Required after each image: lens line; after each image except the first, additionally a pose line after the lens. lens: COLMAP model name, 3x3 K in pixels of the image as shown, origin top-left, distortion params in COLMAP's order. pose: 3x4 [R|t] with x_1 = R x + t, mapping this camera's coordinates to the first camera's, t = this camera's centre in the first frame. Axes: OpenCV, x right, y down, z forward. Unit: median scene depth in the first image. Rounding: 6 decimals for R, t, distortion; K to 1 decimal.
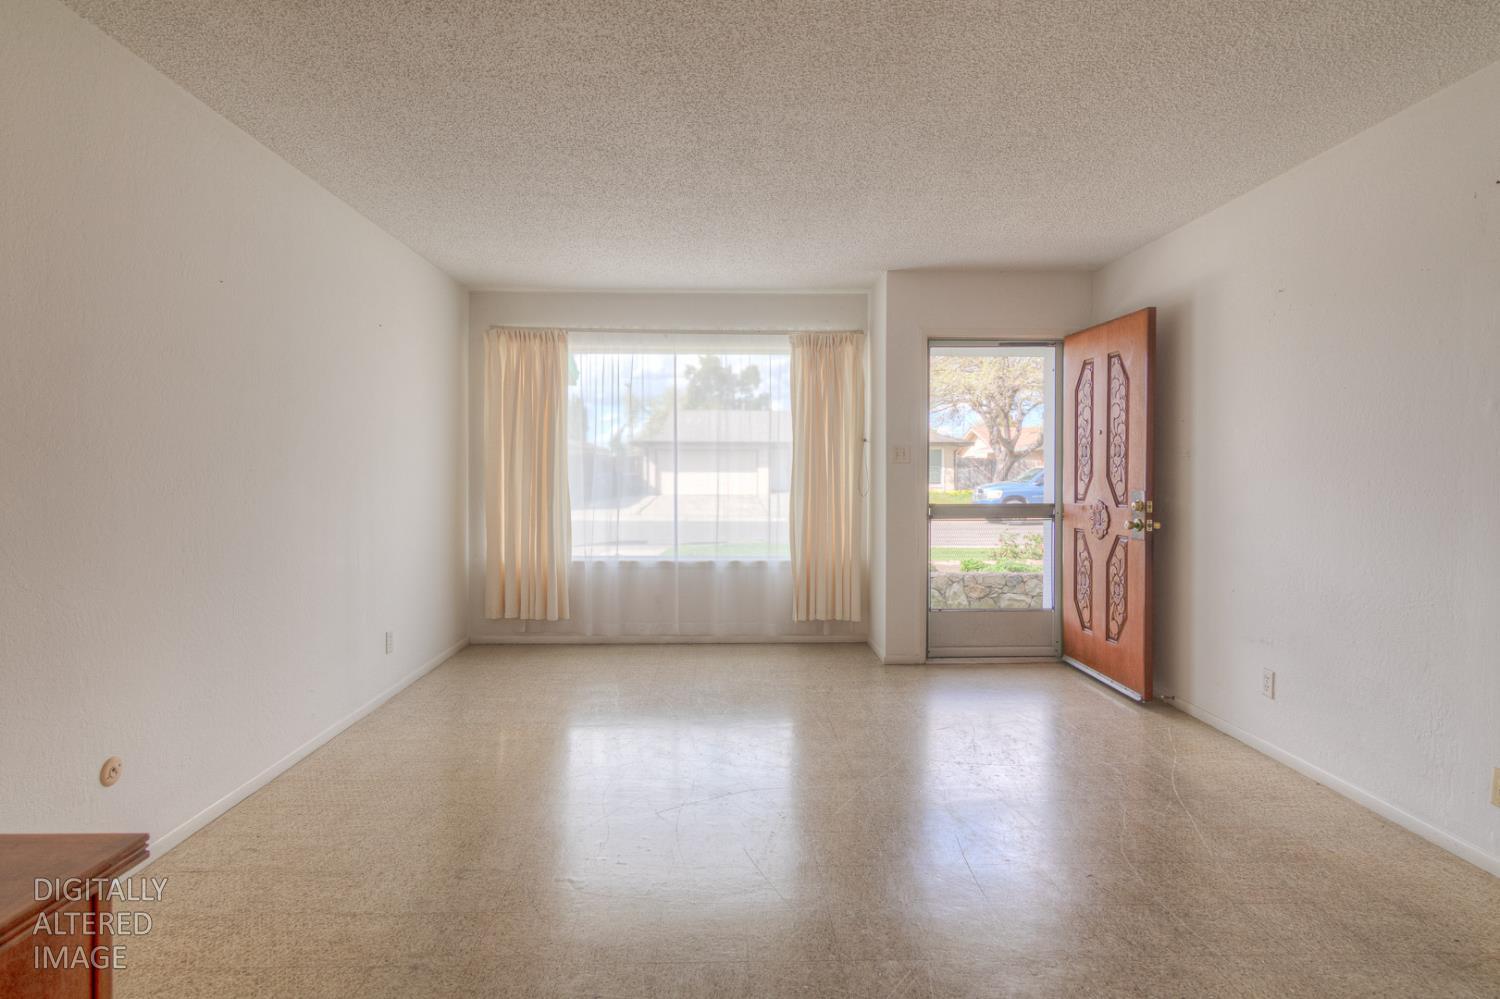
lens RADIAL K [[798.0, 0, 756.8], [0, 798.0, 429.1], [0, 0, 1]] dist [-0.001112, 0.000860]
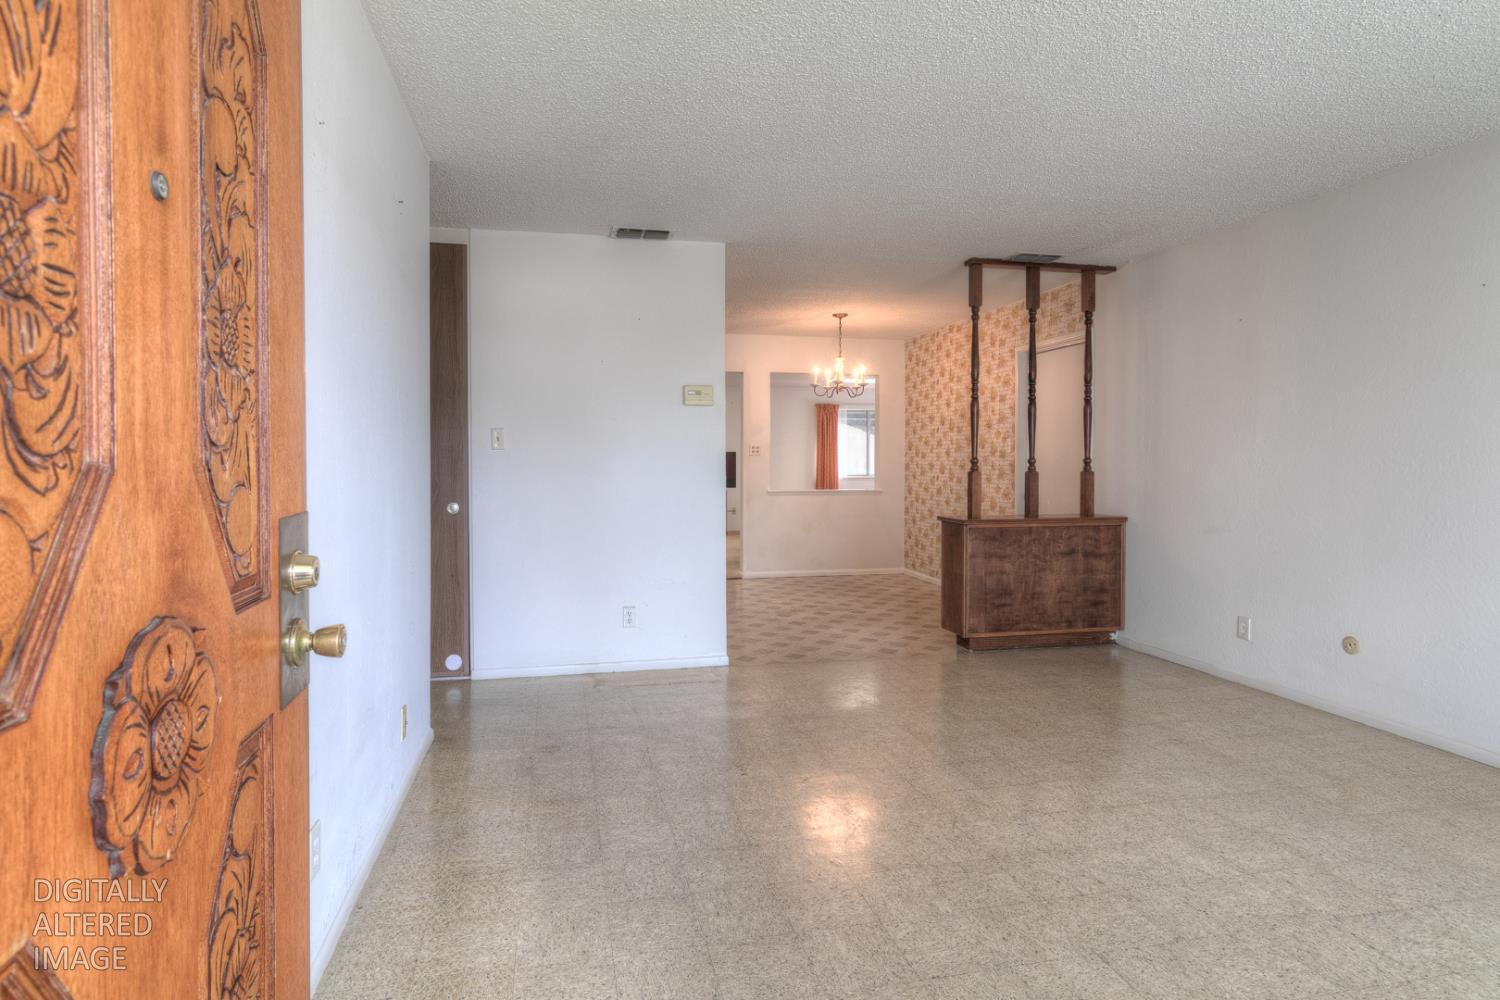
lens RADIAL K [[772.0, 0, 748.3], [0, 772.0, 473.6], [0, 0, 1]] dist [-0.002168, 0.000813]
pose [[-0.981631, 0.001705, -0.190784, 0.667708], [0.009134, 0.999234, -0.038065, 0.133302], [0.190573, -0.039108, -0.980894, 2.305572]]
